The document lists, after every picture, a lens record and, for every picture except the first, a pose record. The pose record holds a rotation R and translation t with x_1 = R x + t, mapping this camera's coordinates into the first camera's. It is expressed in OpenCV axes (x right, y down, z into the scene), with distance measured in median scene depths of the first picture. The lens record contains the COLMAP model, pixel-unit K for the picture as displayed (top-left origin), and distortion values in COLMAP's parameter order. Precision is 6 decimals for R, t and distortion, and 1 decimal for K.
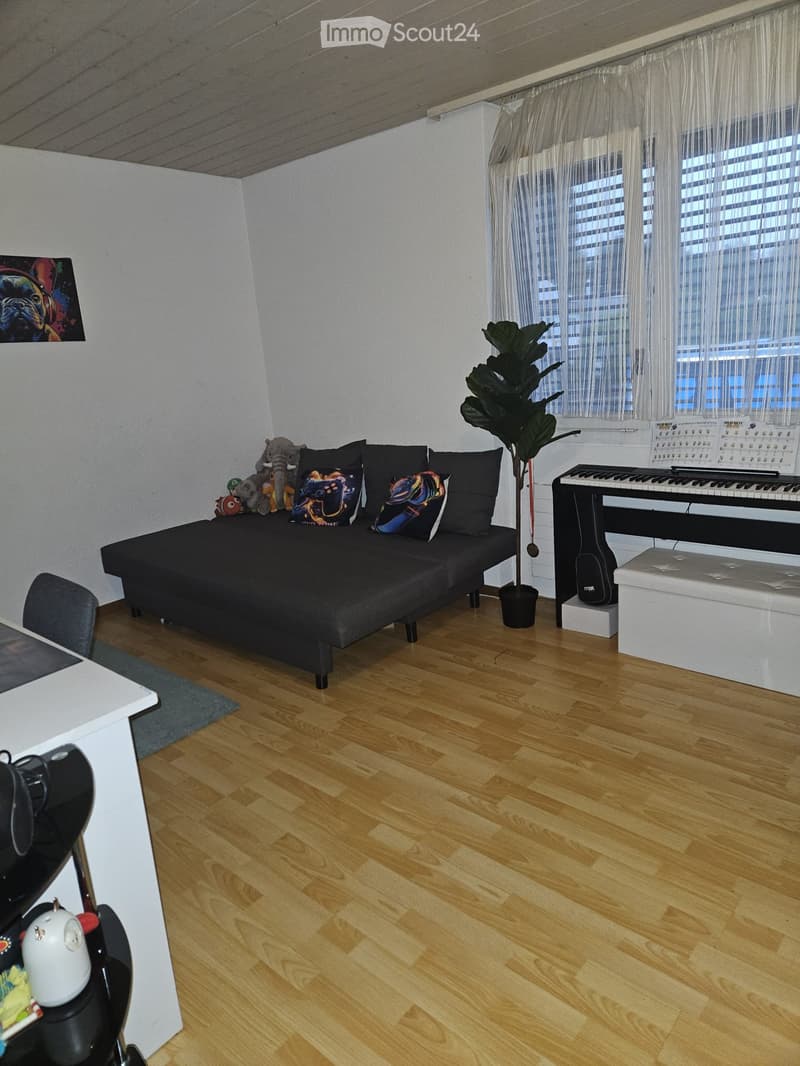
lens RADIAL K [[714.6, 0, 392.0], [0, 714.6, 531.6], [0, 0, 1]] dist [0.077415, -0.000459]
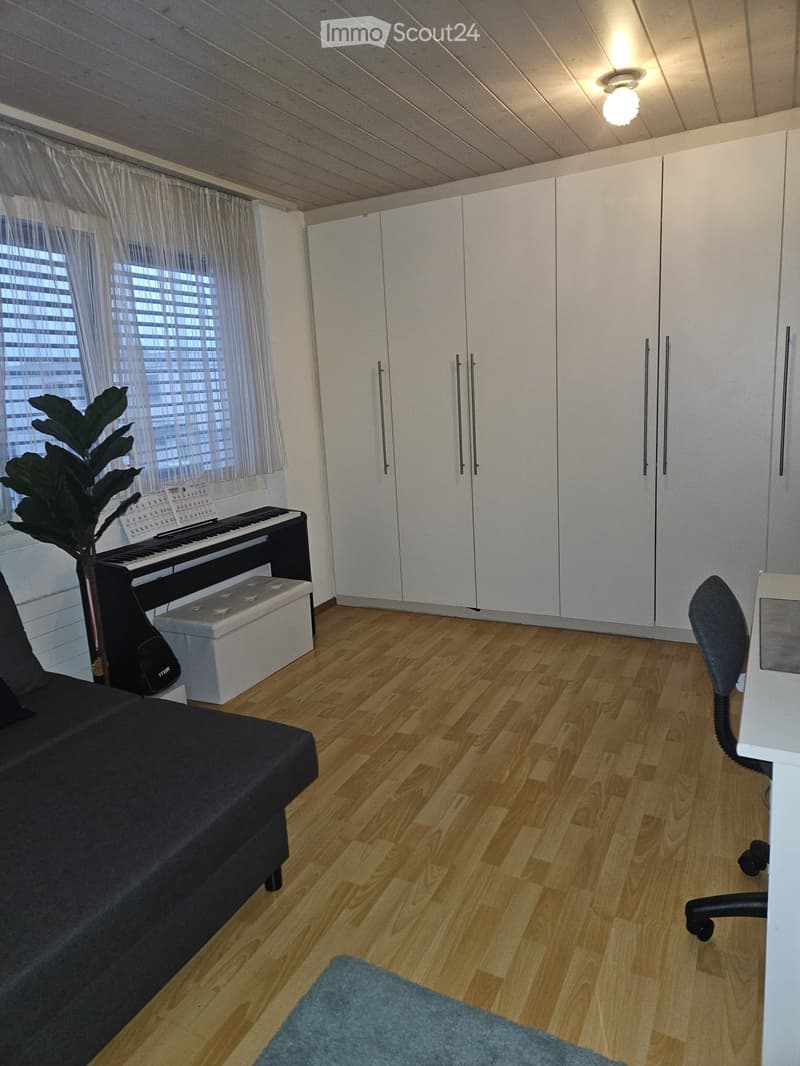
lens RADIAL K [[714.6, 0, 392.0], [0, 714.6, 531.6], [0, 0, 1]] dist [0.077415, -0.000459]
pose [[-0.238922, -0.106018, 0.965234, -0.952954], [0.317835, 0.930729, 0.180901, -0.231934], [-0.917550, 0.350006, -0.188675, 1.155663]]
